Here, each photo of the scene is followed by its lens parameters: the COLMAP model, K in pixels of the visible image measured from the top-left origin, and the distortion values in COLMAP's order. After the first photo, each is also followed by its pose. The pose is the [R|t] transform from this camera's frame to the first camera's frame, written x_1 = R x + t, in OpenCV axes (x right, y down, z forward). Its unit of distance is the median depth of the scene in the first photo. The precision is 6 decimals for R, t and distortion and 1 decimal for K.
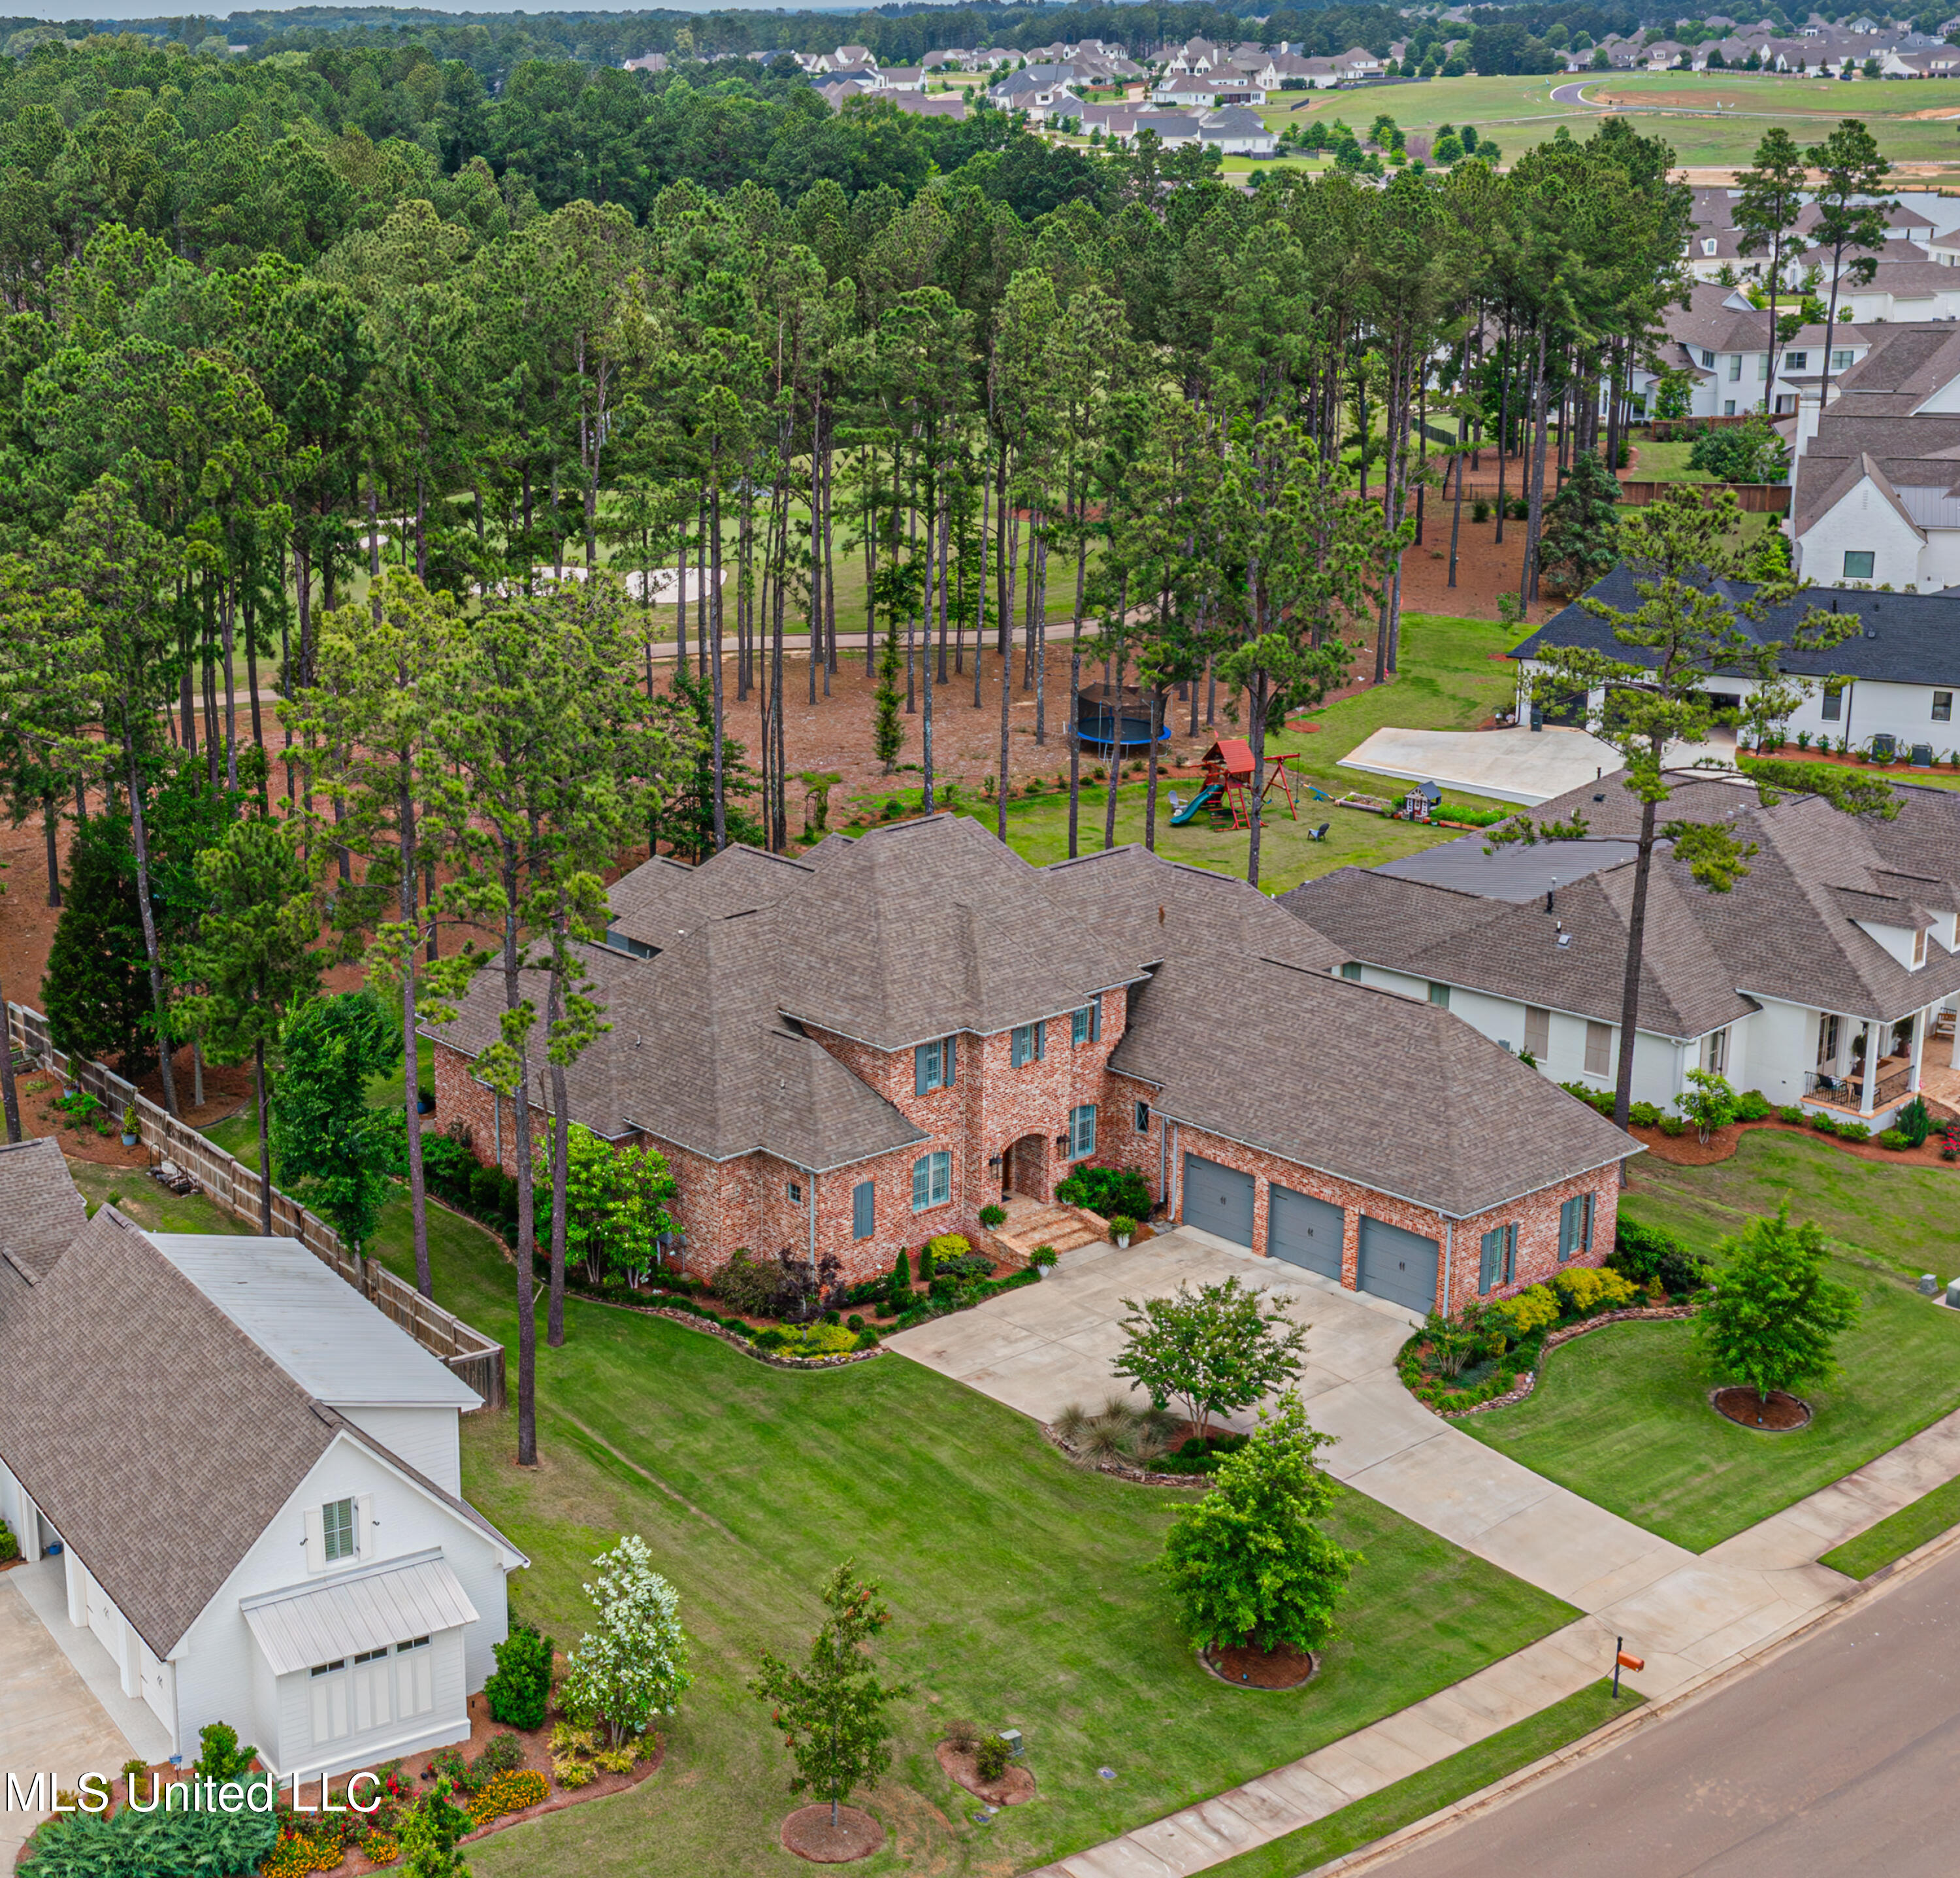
lens RADIAL K [[3068.6, 0, 562.8], [0, 3068.6, 855.0], [0, 0, 1]] dist [0.032292, 0.000000]
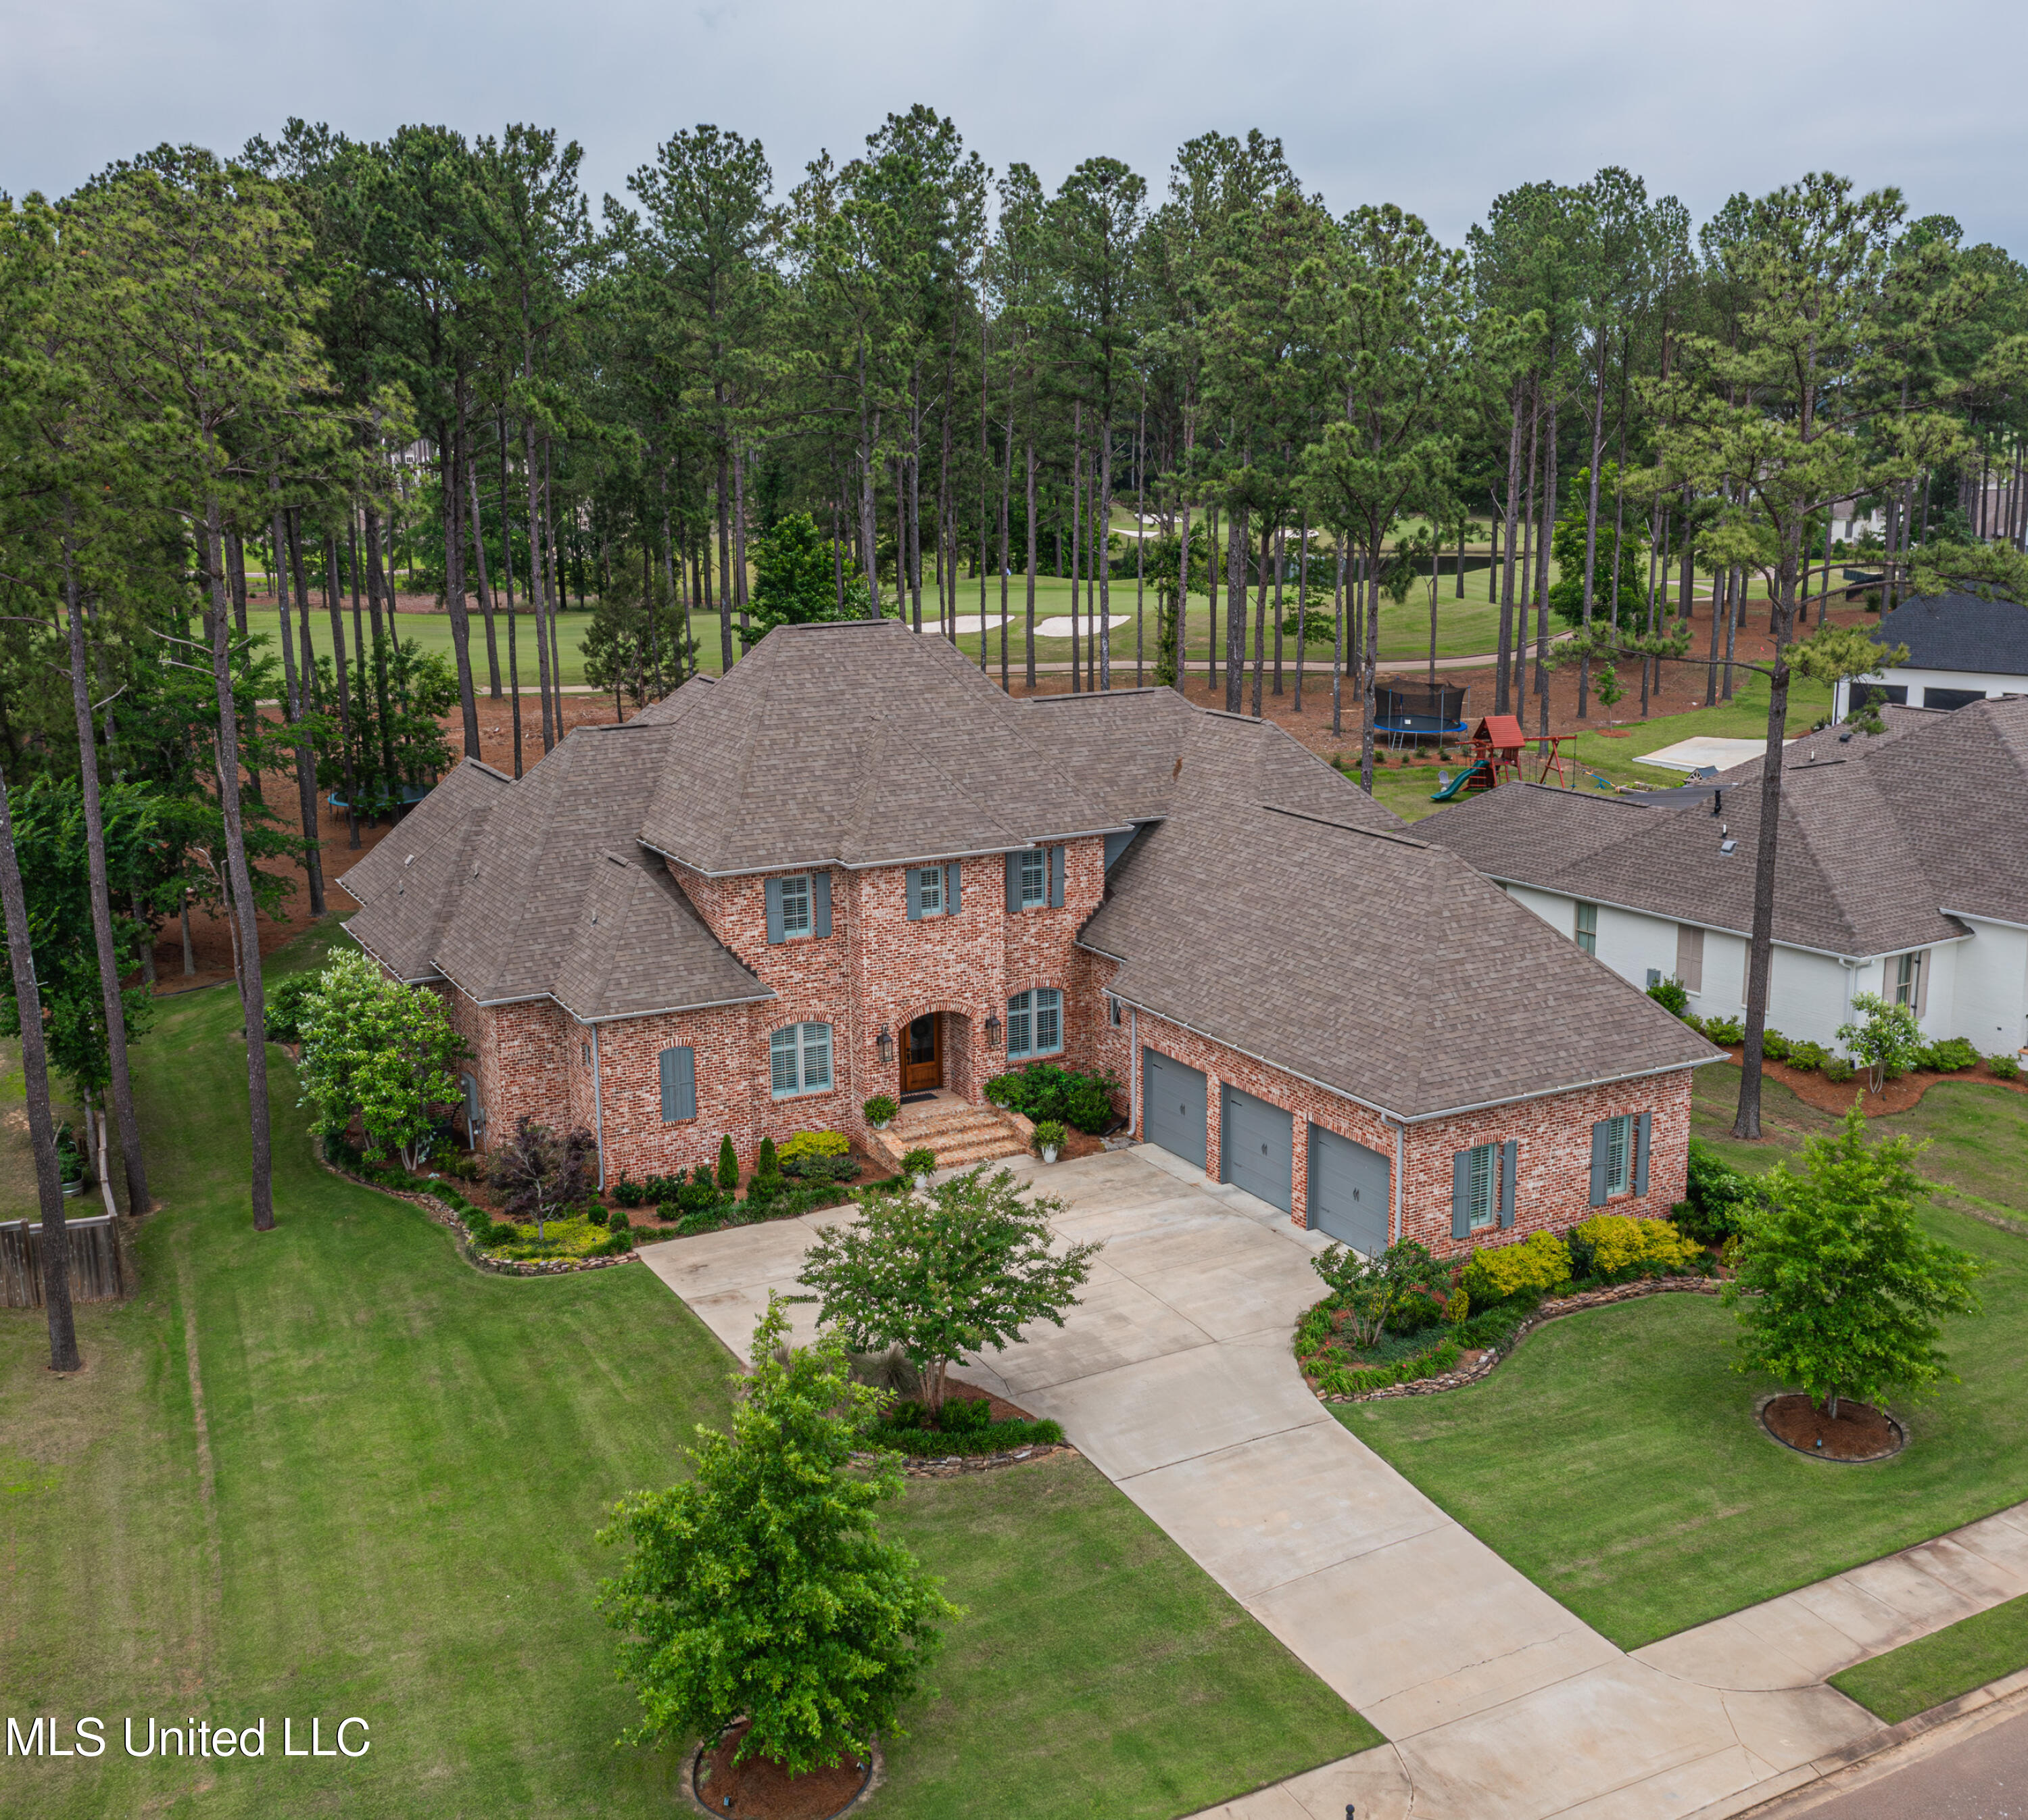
lens RADIAL K [[2156.3, 0, 1007.9], [0, 2156.3, 903.8], [0, 0, 1]] dist [0.009609, 0.000000]
pose [[0.987549, 0.044240, -0.150960, 0.260608], [-0.051294, 0.997751, -0.043154, 0.089934], [0.148712, 0.050360, 0.987597, 0.475983]]
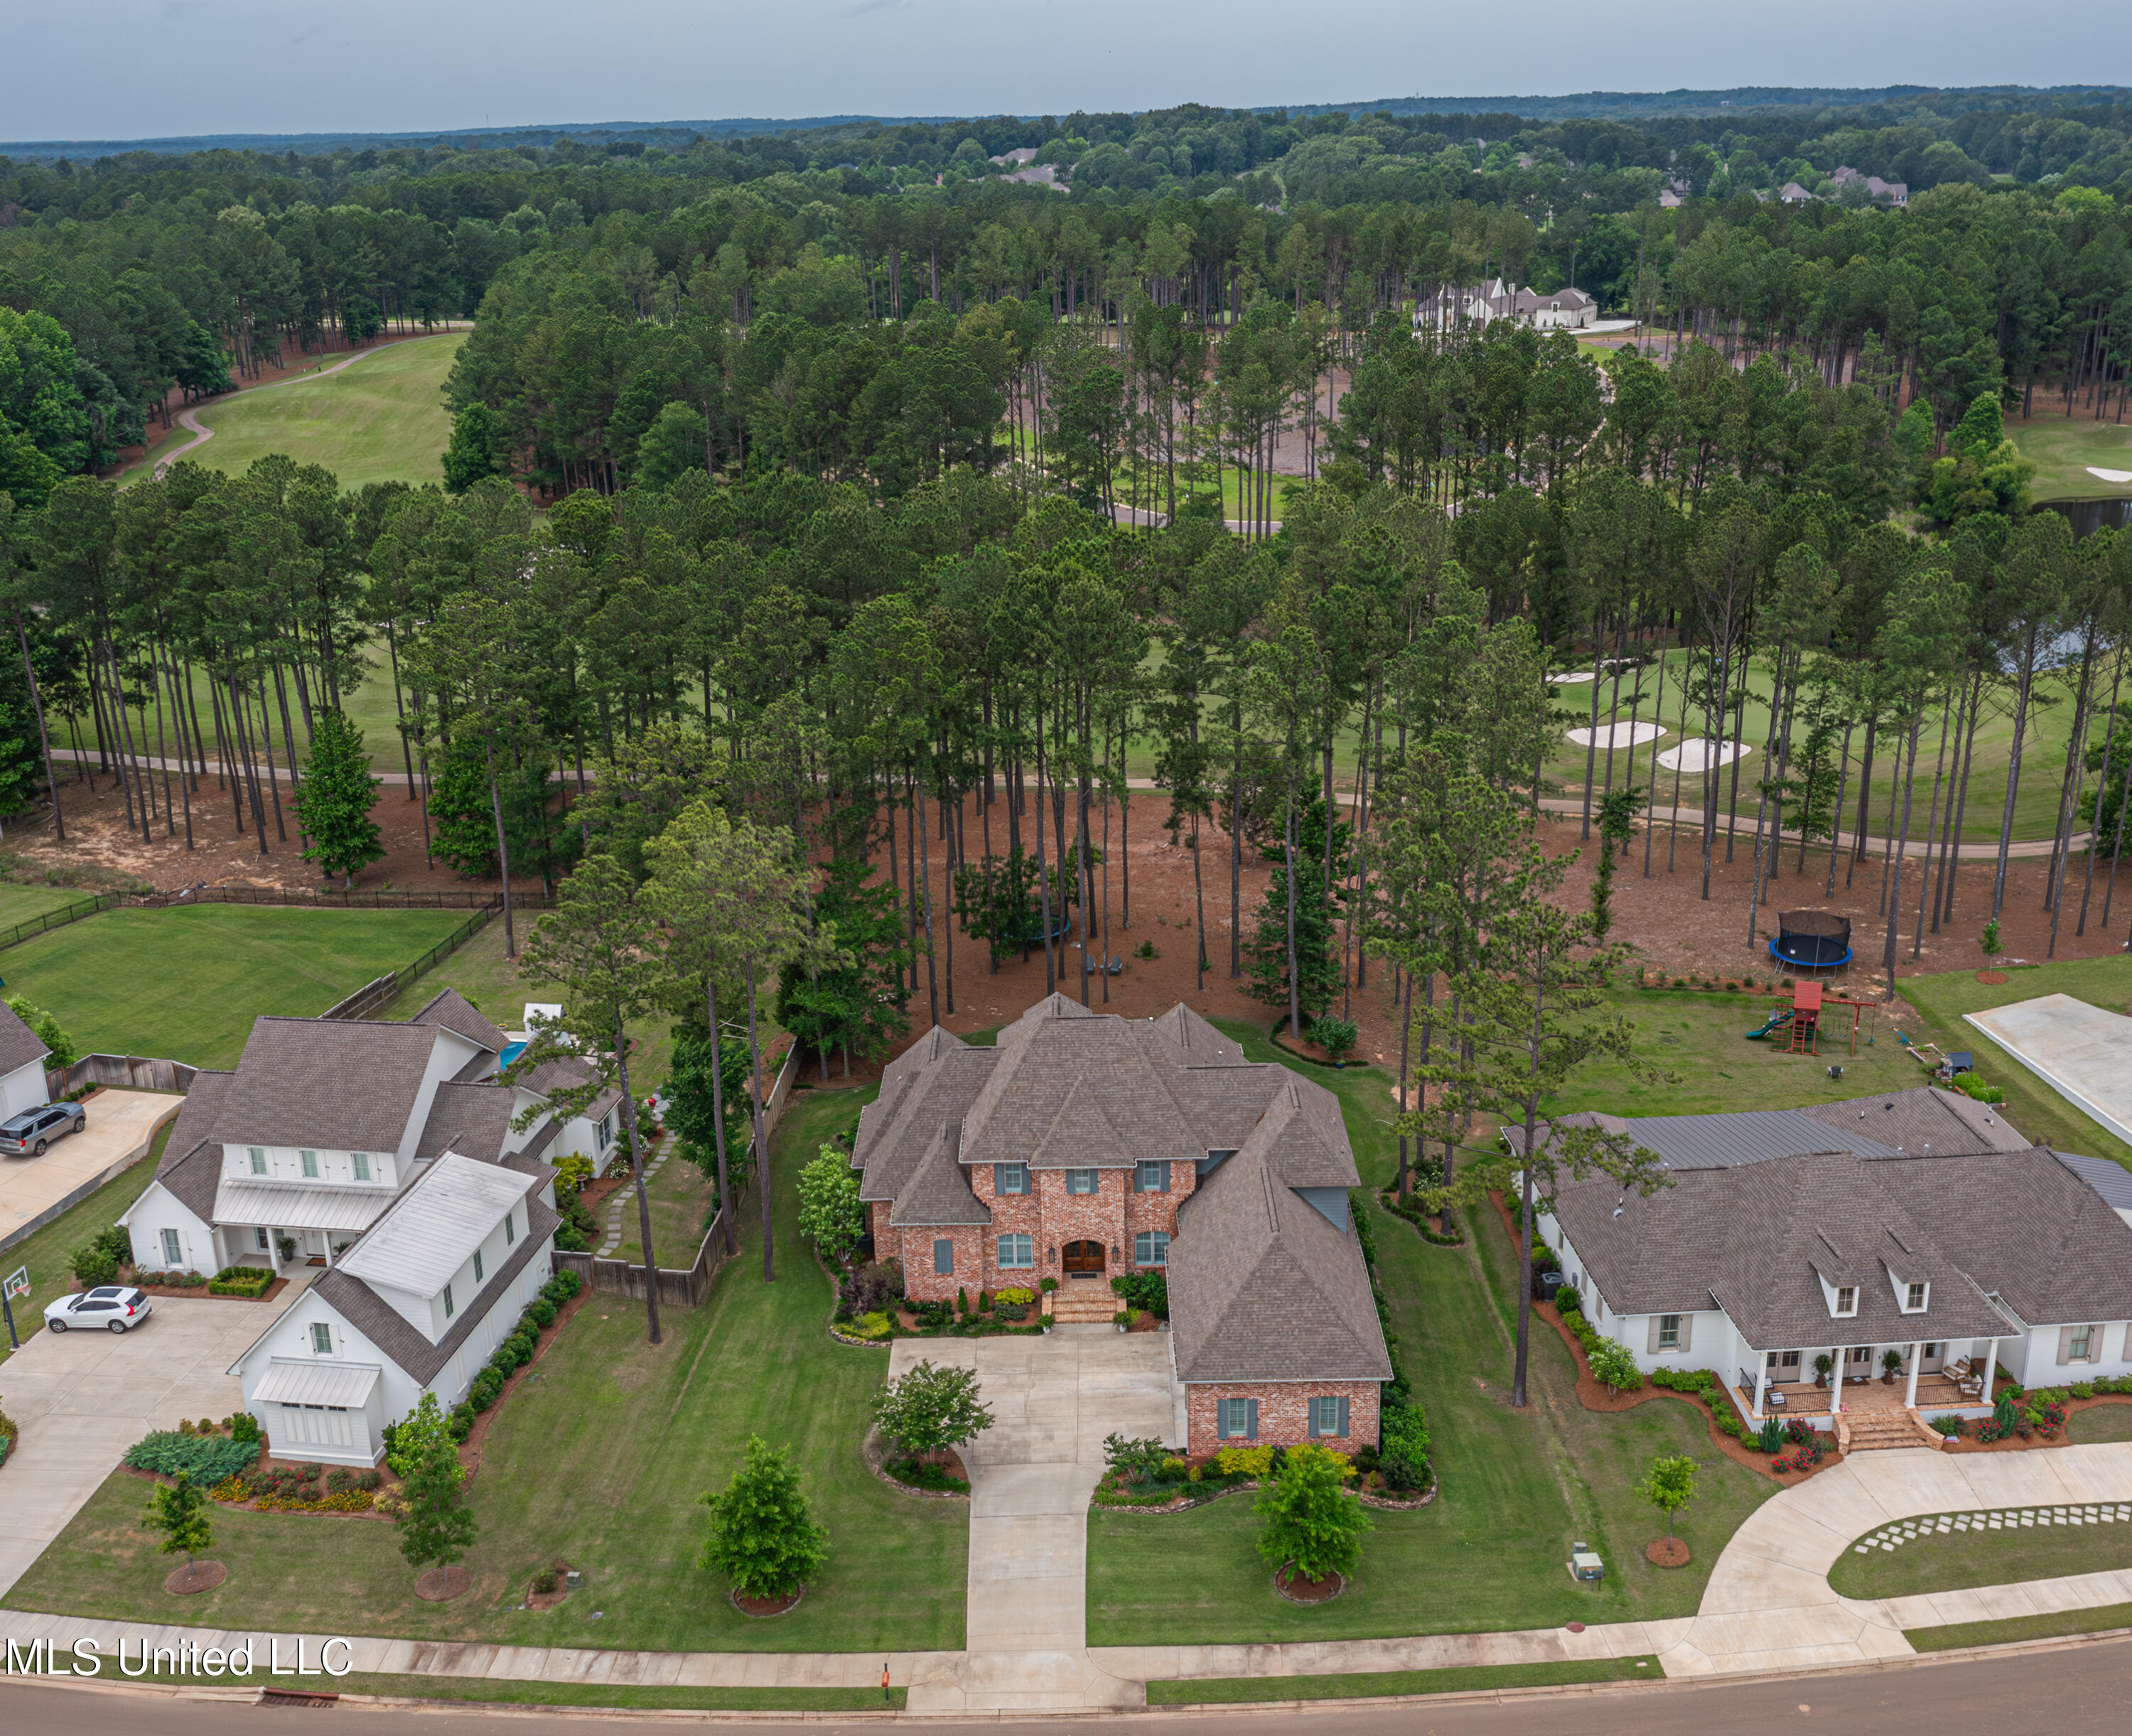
lens RADIAL K [[2240.2, 0, 1050.8], [0, 2240.2, 971.9], [0, 0, 1]] dist [0.028277, 0.000000]
pose [[0.791652, 0.217438, -0.570971, 0.758121], [-0.155269, 0.975447, 0.156190, -0.210283], [0.590913, -0.034994, 0.805976, 0.125341]]
